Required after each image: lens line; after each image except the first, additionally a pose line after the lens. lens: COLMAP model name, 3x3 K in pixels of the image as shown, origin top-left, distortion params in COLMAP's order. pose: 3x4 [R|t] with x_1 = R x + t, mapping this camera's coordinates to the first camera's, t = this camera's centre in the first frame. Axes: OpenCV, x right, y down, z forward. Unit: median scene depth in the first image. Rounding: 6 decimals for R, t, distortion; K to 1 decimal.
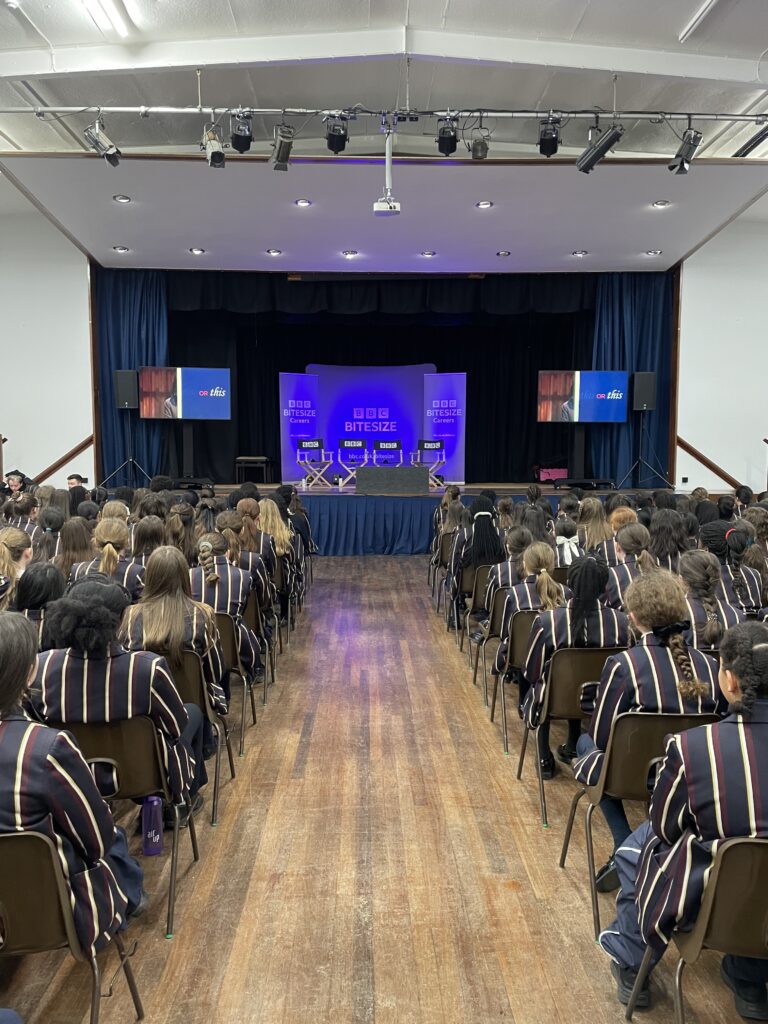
lens RADIAL K [[770.0, 0, 383.7], [0, 770.0, 525.8], [0, 0, 1]] dist [0.050106, -0.065555]
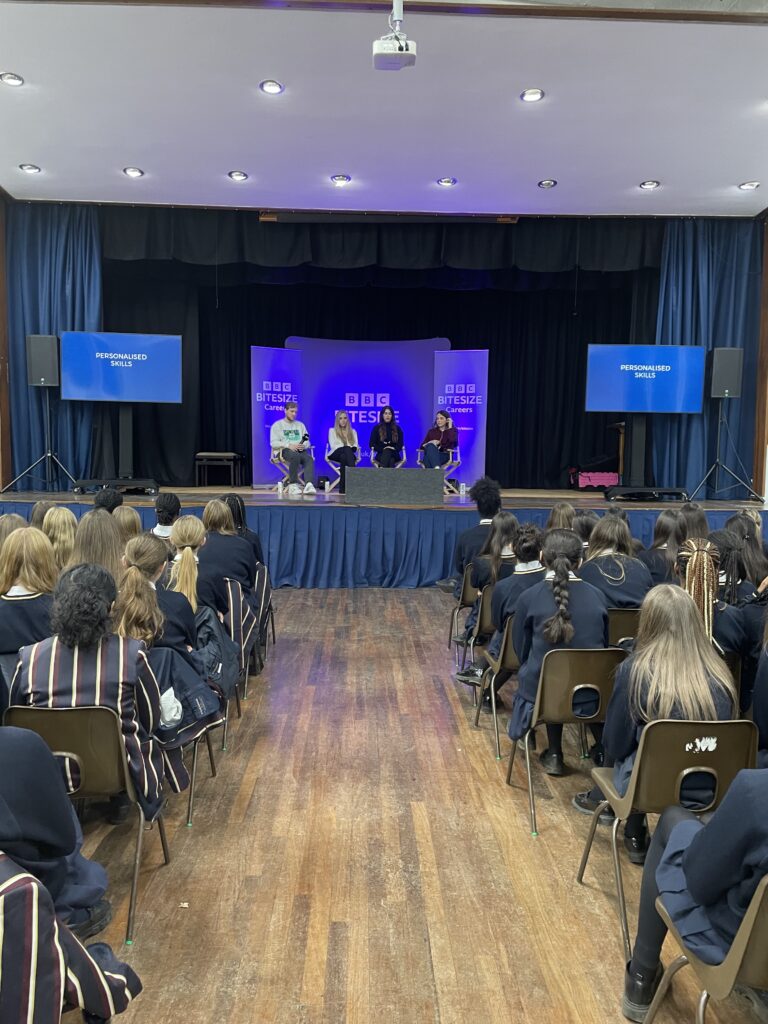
lens RADIAL K [[770.0, 0, 383.7], [0, 770.0, 525.8], [0, 0, 1]] dist [0.050106, -0.065555]
pose [[0.999917, 0.012180, 0.004263, -0.001516], [-0.012188, 0.999924, 0.001913, -0.020316], [-0.004239, -0.001965, 0.999989, 0.233410]]
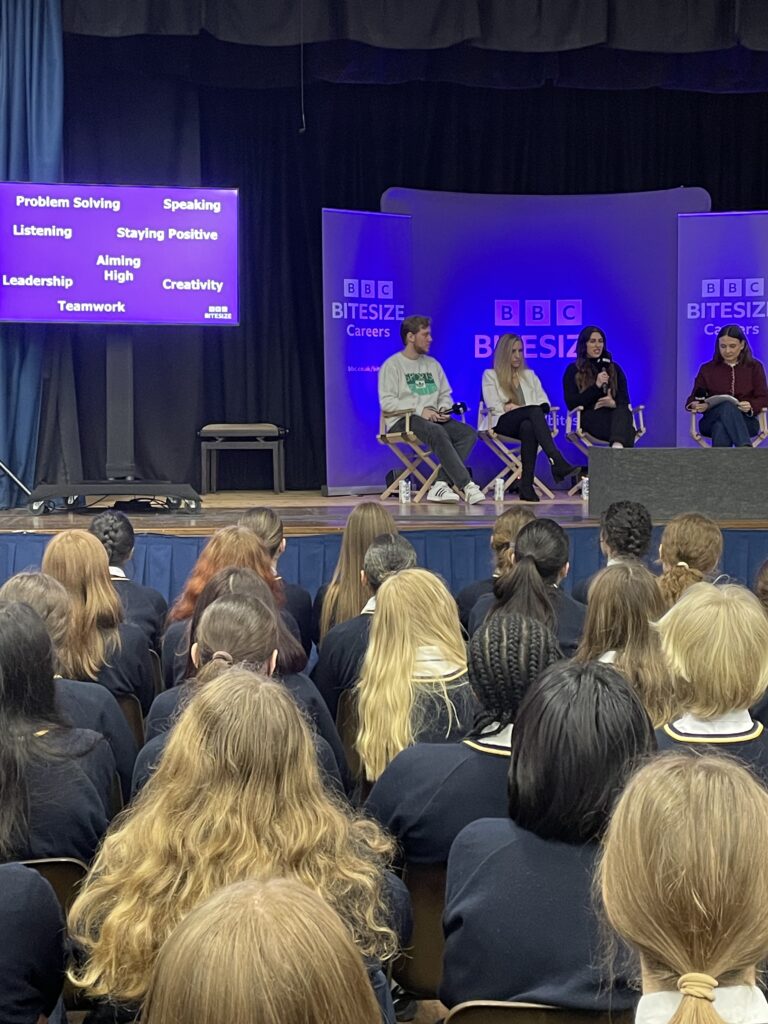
lens RADIAL K [[1557.8, 0, 384.0], [0, 1557.8, 512.0], [0, 0, 1]] dist [0.062358, -0.028706]
pose [[0.996712, -0.011179, 0.080249, -0.185411], [0.013812, 0.999382, -0.032325, -0.021234], [-0.079838, 0.033327, 0.996251, 0.239860]]
